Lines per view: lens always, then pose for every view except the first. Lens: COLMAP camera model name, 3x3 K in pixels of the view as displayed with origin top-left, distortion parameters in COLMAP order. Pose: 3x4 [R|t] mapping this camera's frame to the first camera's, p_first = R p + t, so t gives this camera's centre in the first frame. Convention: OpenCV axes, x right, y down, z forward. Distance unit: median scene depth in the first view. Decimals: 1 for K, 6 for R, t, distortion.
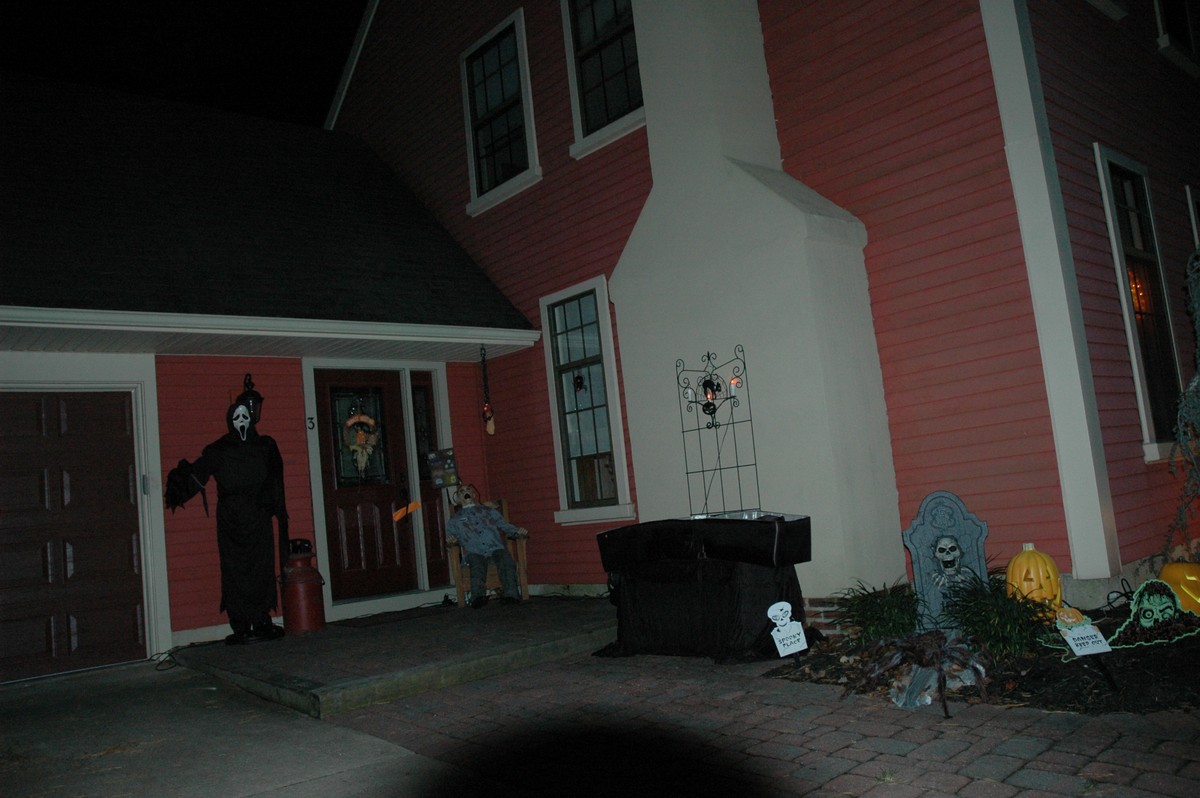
lens RADIAL K [[939.0, 0, 599.2], [0, 939.0, 415.4], [0, 0, 1]] dist [-0.170196, 0.165747]
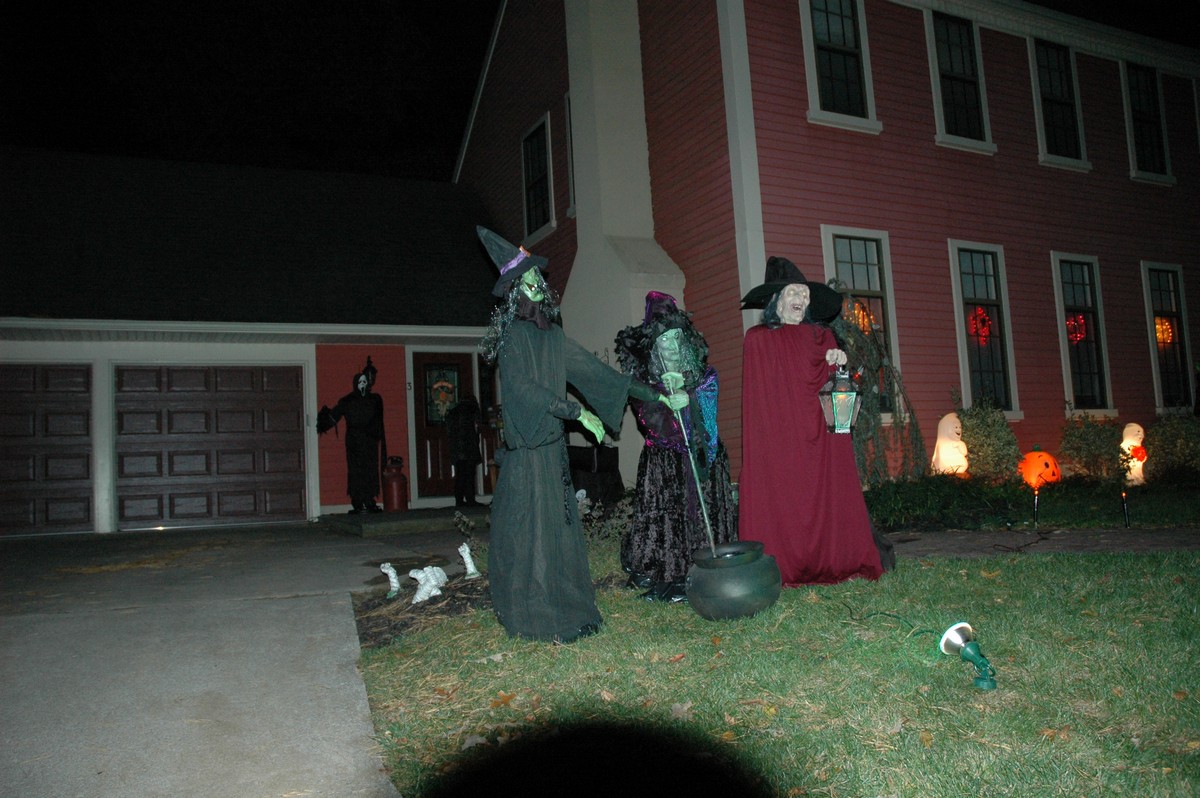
lens RADIAL K [[939.0, 0, 599.2], [0, 939.0, 415.4], [0, 0, 1]] dist [-0.170196, 0.165747]
pose [[0.966630, 0.032884, -0.254059, 0.455605], [-0.022429, 0.998782, 0.043939, -0.021100], [0.255194, -0.036774, 0.966190, -0.526526]]
